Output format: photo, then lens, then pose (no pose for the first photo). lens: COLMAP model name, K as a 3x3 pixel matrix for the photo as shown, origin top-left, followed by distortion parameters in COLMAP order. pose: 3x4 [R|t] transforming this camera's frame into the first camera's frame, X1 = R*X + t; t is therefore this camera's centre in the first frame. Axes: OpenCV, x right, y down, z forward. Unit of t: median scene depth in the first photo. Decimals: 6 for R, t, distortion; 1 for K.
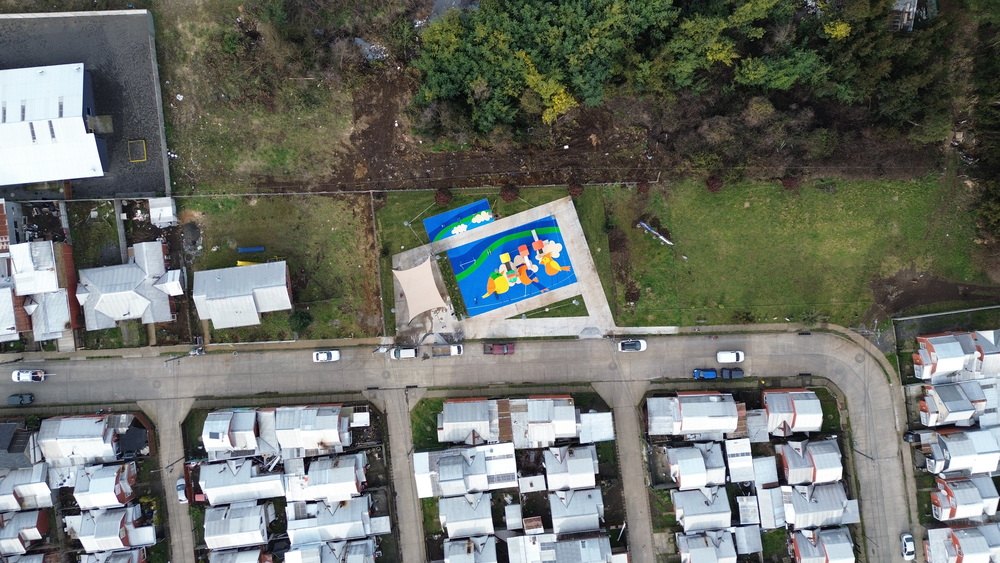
lens RADIAL K [[703.1, 0, 501.2], [0, 703.1, 277.6], [0, 0, 1]] dist [0.075776, -0.070988]
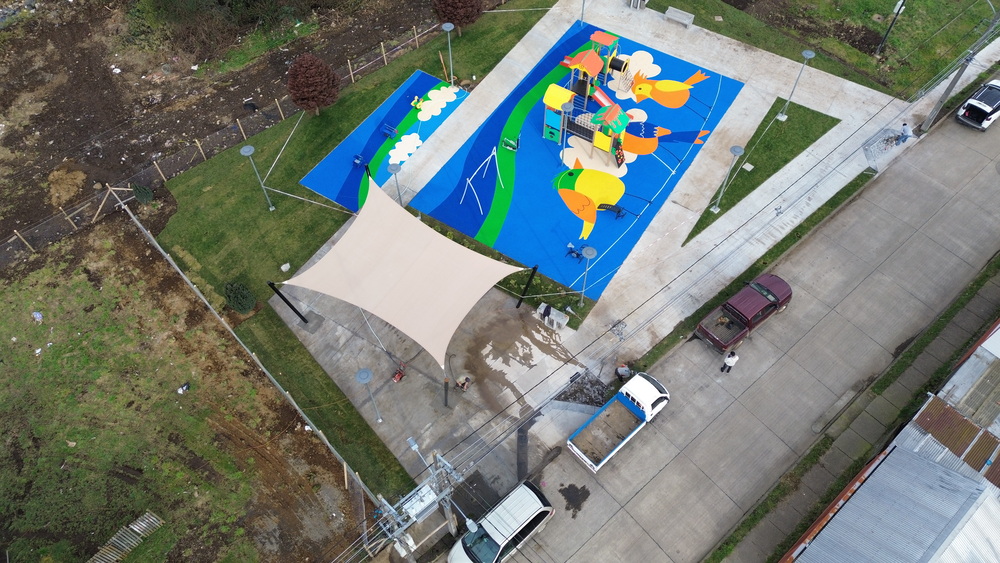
lens RADIAL K [[703.1, 0, 501.2], [0, 703.1, 277.6], [0, 0, 1]] dist [0.075776, -0.070988]
pose [[0.782935, -0.509460, 0.357021, -0.180803], [0.621959, 0.628630, -0.466895, 0.167031], [0.013430, 0.587600, 0.809040, 0.752367]]
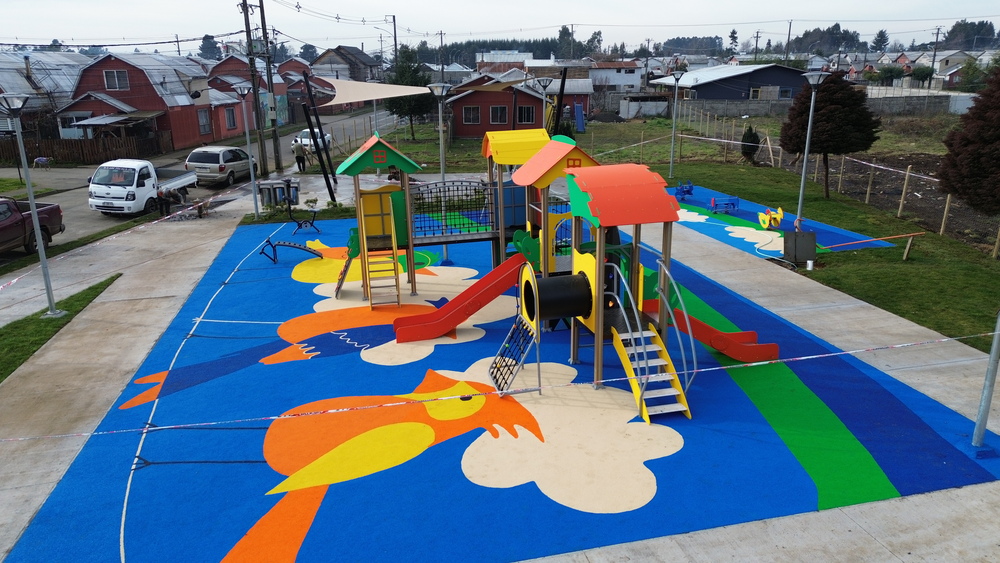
lens RADIAL K [[703.1, 0, 501.2], [0, 703.1, 277.6], [0, 0, 1]] dist [0.075776, -0.070988]
pose [[-0.108408, 0.300063, -0.947739, 0.145219], [-0.993960, -0.049067, 0.098160, -0.039050], [-0.017048, 0.952656, 0.303570, 0.955958]]
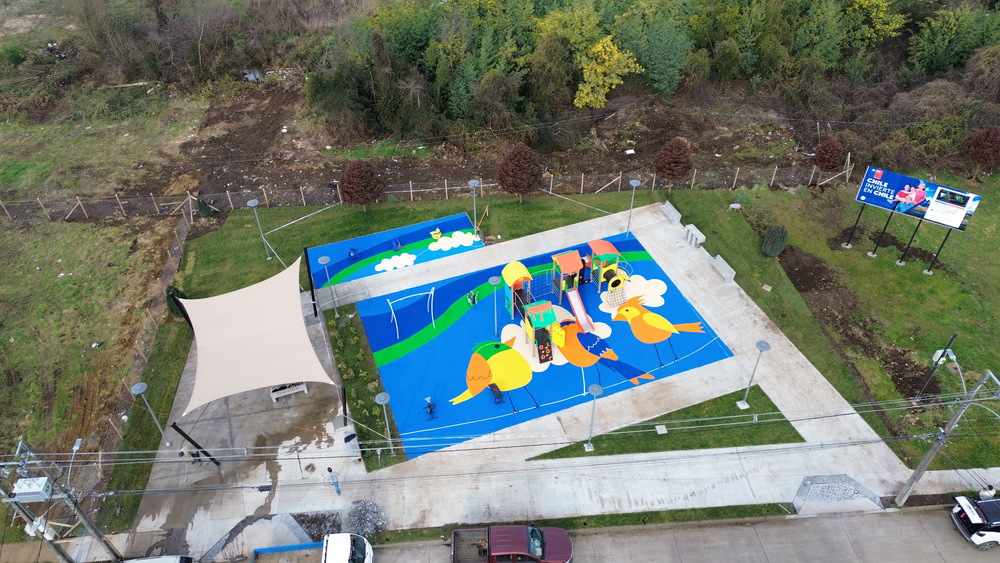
lens RADIAL K [[703.1, 0, 501.2], [0, 703.1, 277.6], [0, 0, 1]] dist [0.075776, -0.070988]
pose [[0.999282, -0.016644, 0.034037, -0.014363], [0.036668, 0.651053, -0.758146, 0.235792], [-0.009541, 0.758850, 0.651195, 0.750565]]
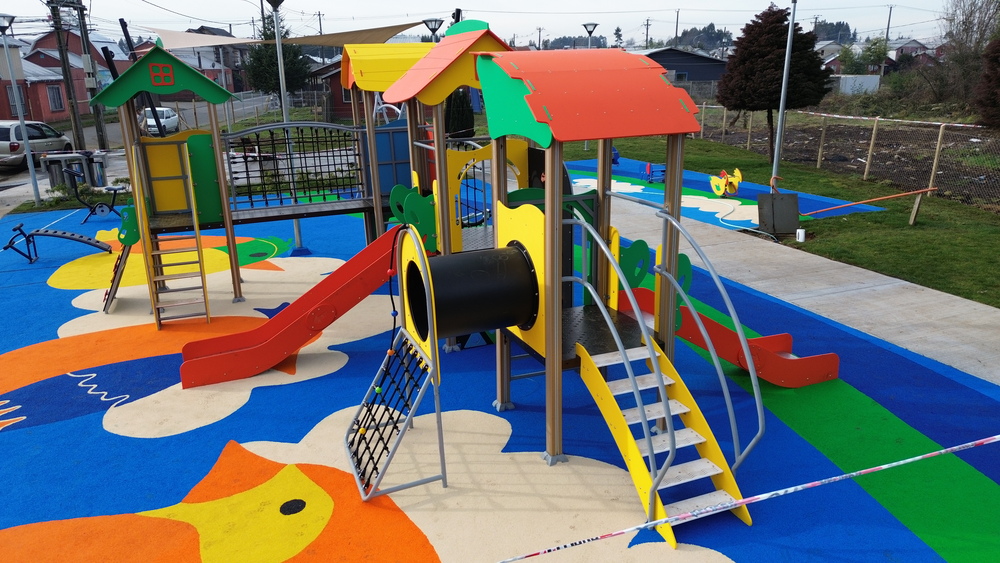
lens RADIAL K [[703.1, 0, 501.2], [0, 703.1, 277.6], [0, 0, 1]] dist [0.075776, -0.070988]
pose [[0.039483, 0.302206, -0.952425, 0.102272], [-0.999030, -0.006650, -0.043525, -0.037377], [-0.019487, 0.953220, 0.301650, 0.971189]]
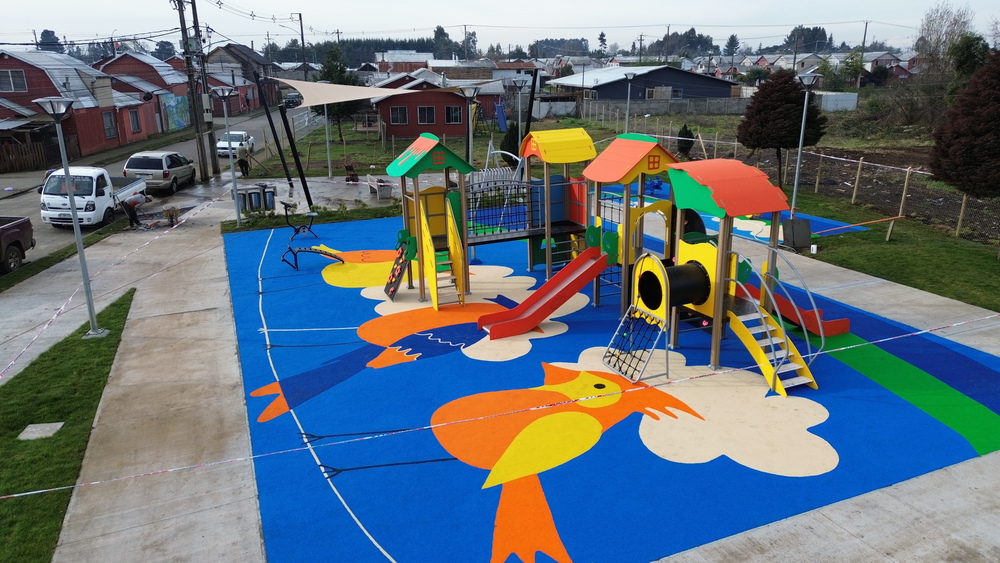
lens RADIAL K [[703.1, 0, 501.2], [0, 703.1, 277.6], [0, 0, 1]] dist [0.075776, -0.070988]
pose [[0.065741, 0.301105, -0.951322, 0.149461], [-0.997583, -0.001677, -0.069469, -0.005813], [-0.022513, 0.953590, 0.300266, 0.956239]]
